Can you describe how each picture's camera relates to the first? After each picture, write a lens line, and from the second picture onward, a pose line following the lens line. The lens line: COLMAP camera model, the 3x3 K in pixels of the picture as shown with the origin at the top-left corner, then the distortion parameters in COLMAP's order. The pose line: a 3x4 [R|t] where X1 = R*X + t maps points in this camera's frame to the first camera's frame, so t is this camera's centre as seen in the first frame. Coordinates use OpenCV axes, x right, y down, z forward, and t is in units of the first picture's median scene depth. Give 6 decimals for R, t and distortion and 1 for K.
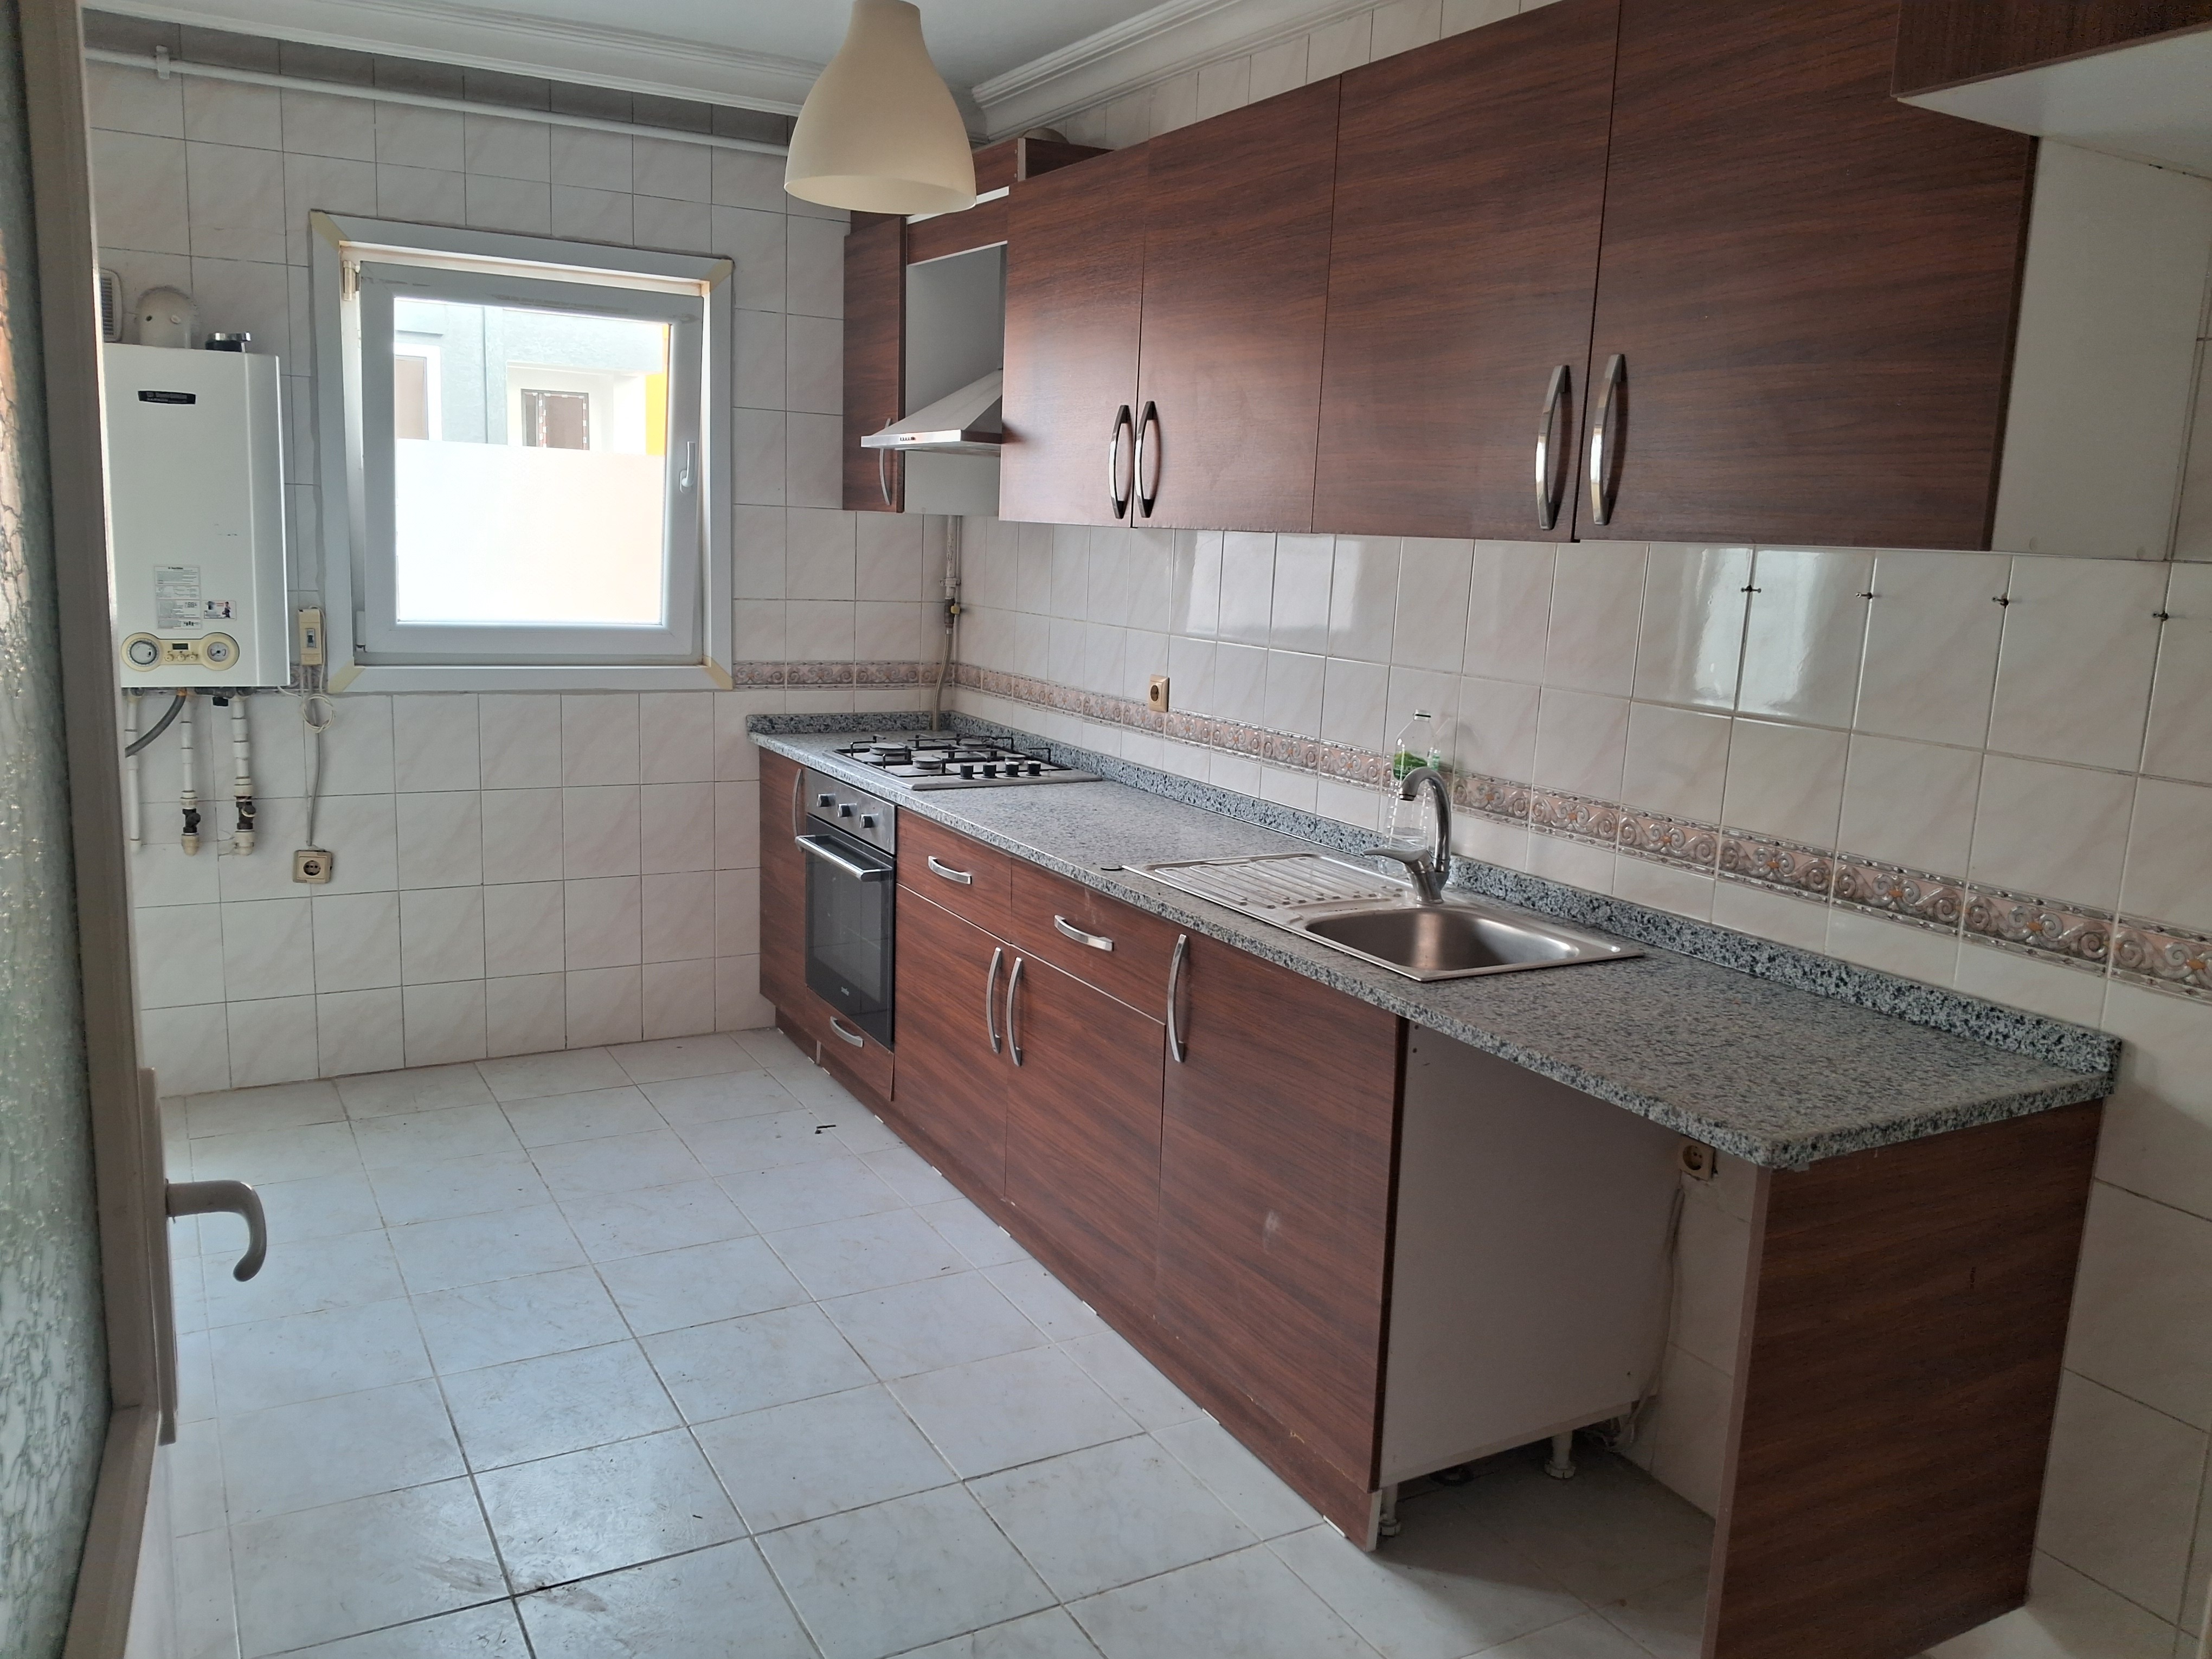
lens RADIAL K [[1723.6, 0, 1108.7], [0, 1723.6, 830.3], [0, 0, 1]] dist [0.076428, -0.153124]
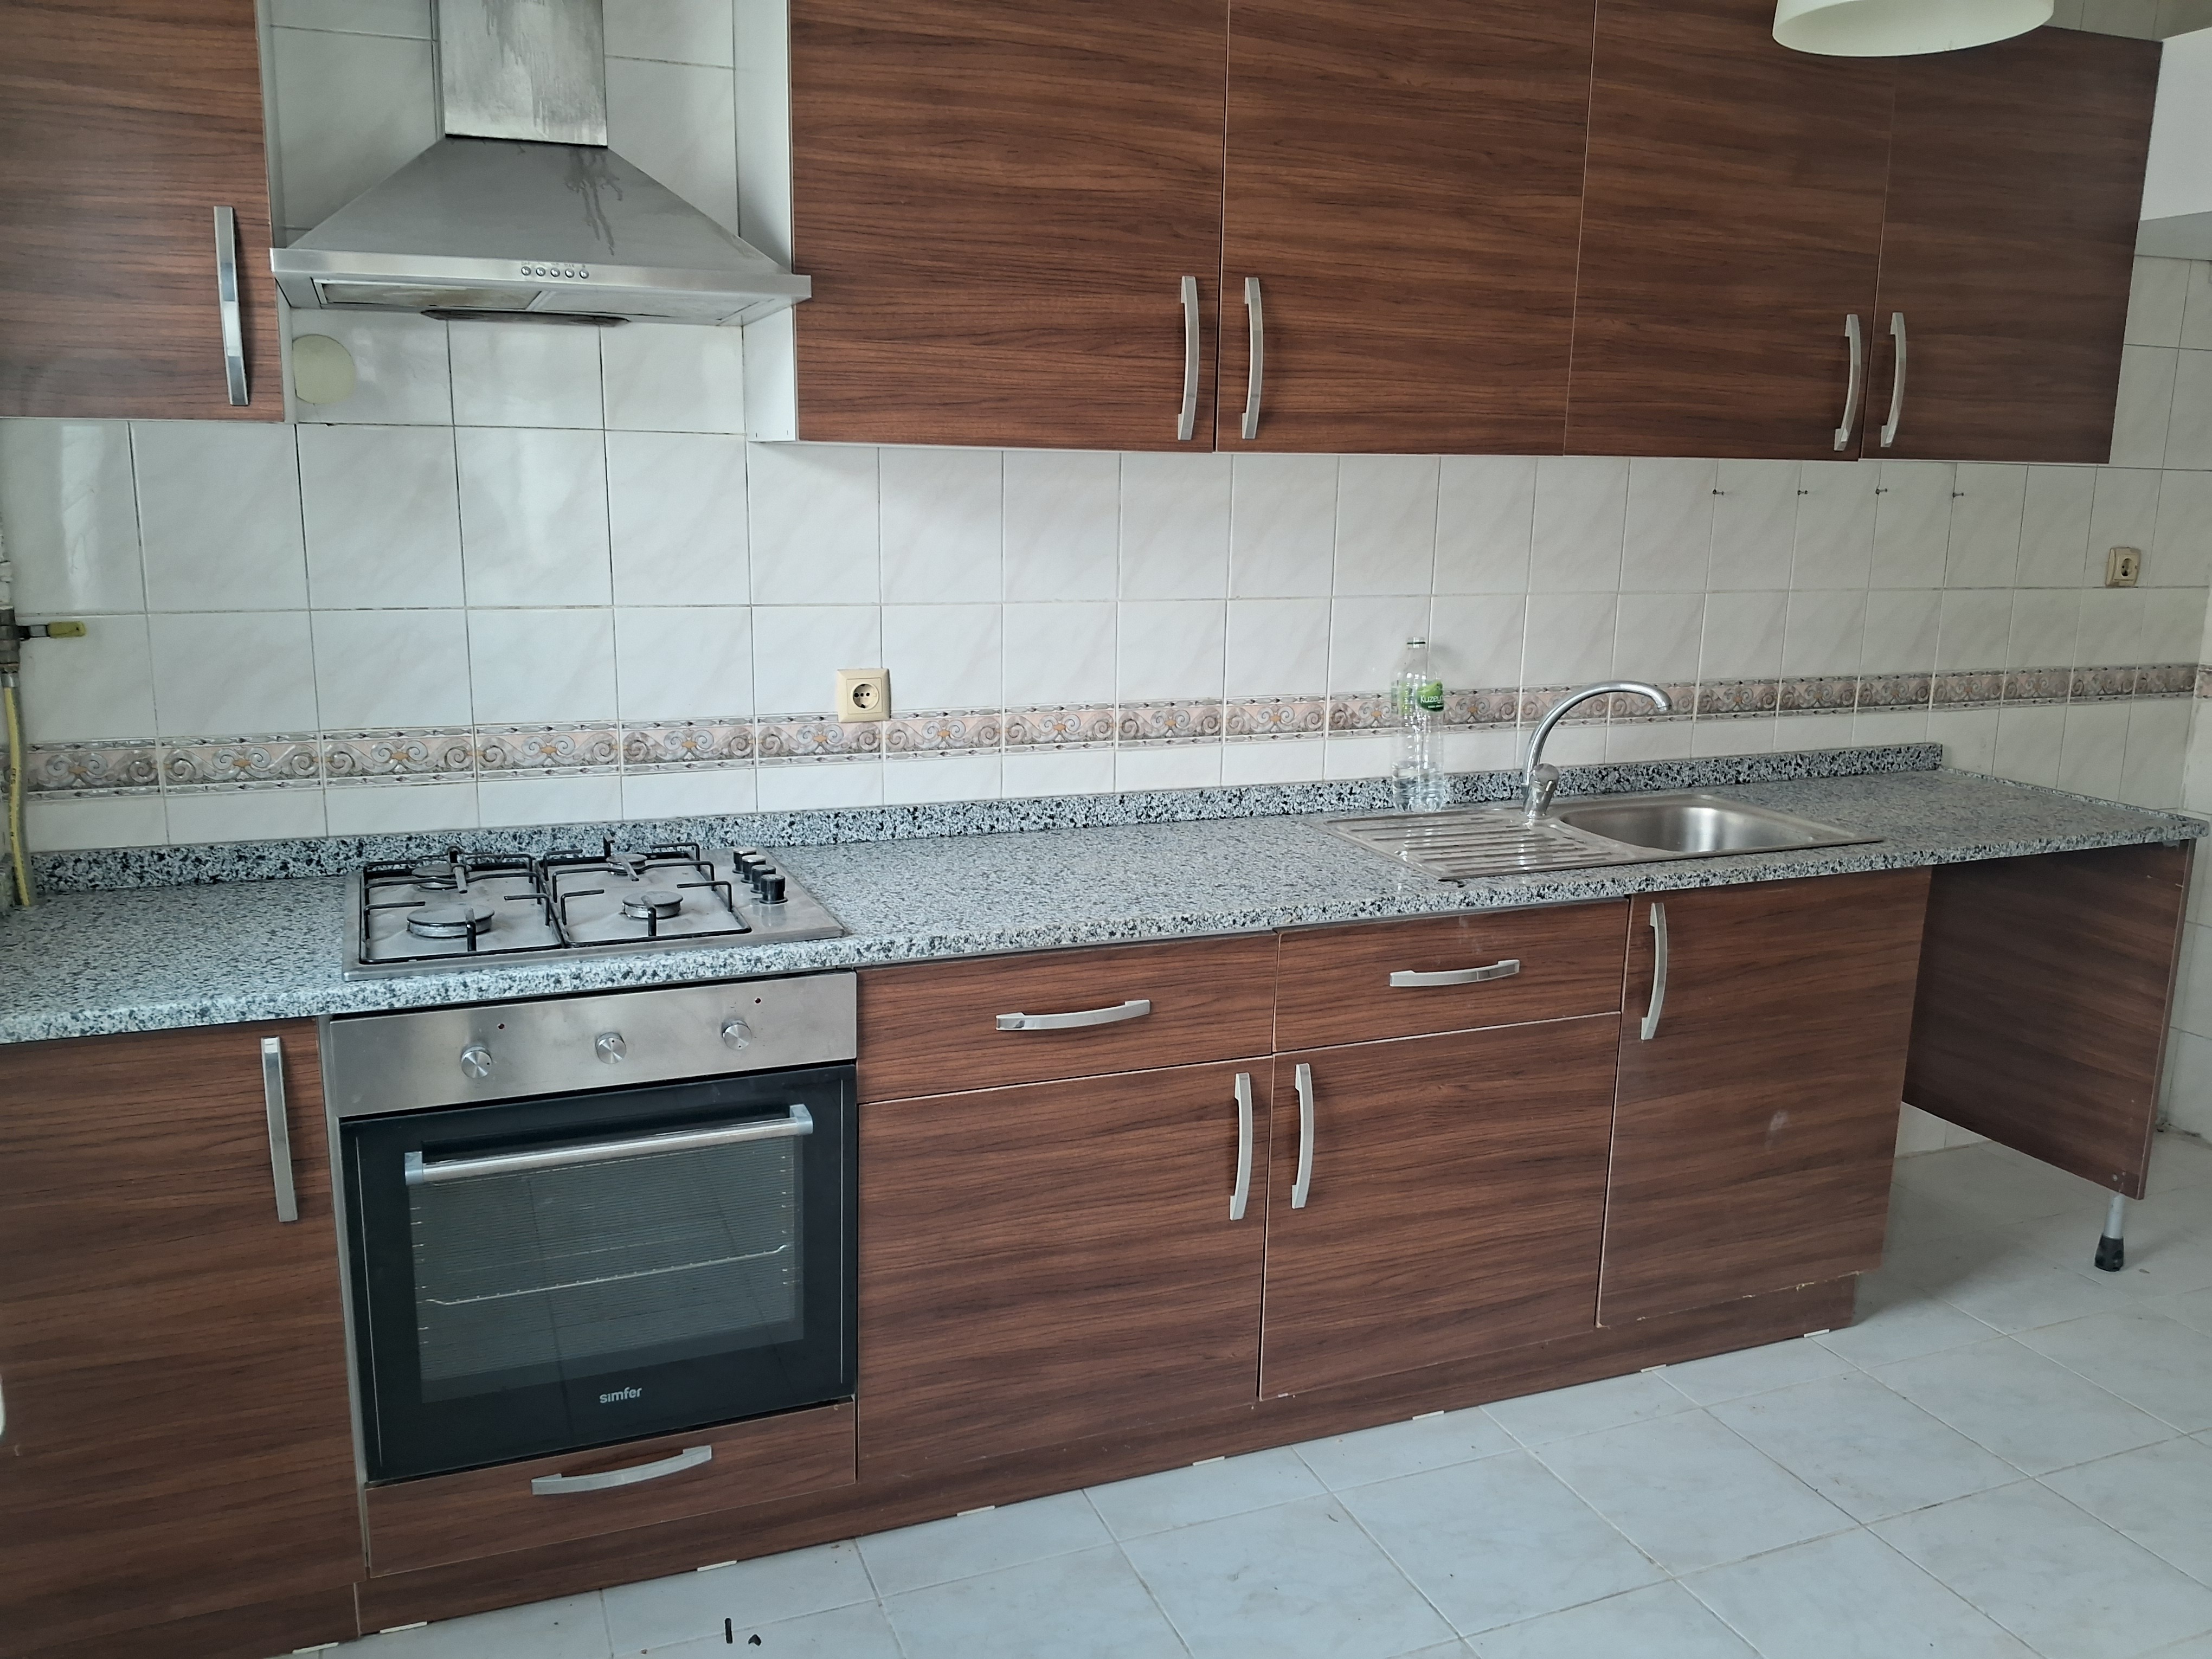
lens RADIAL K [[1723.6, 0, 1109.4], [0, 1723.6, 829.3], [0, 0, 1]] dist [0.076428, -0.153124]
pose [[0.108135, -0.242792, 0.964033, -0.829600], [0.159410, 0.961406, 0.224249, -0.220332], [-0.981272, 0.129428, 0.142665, 1.097806]]
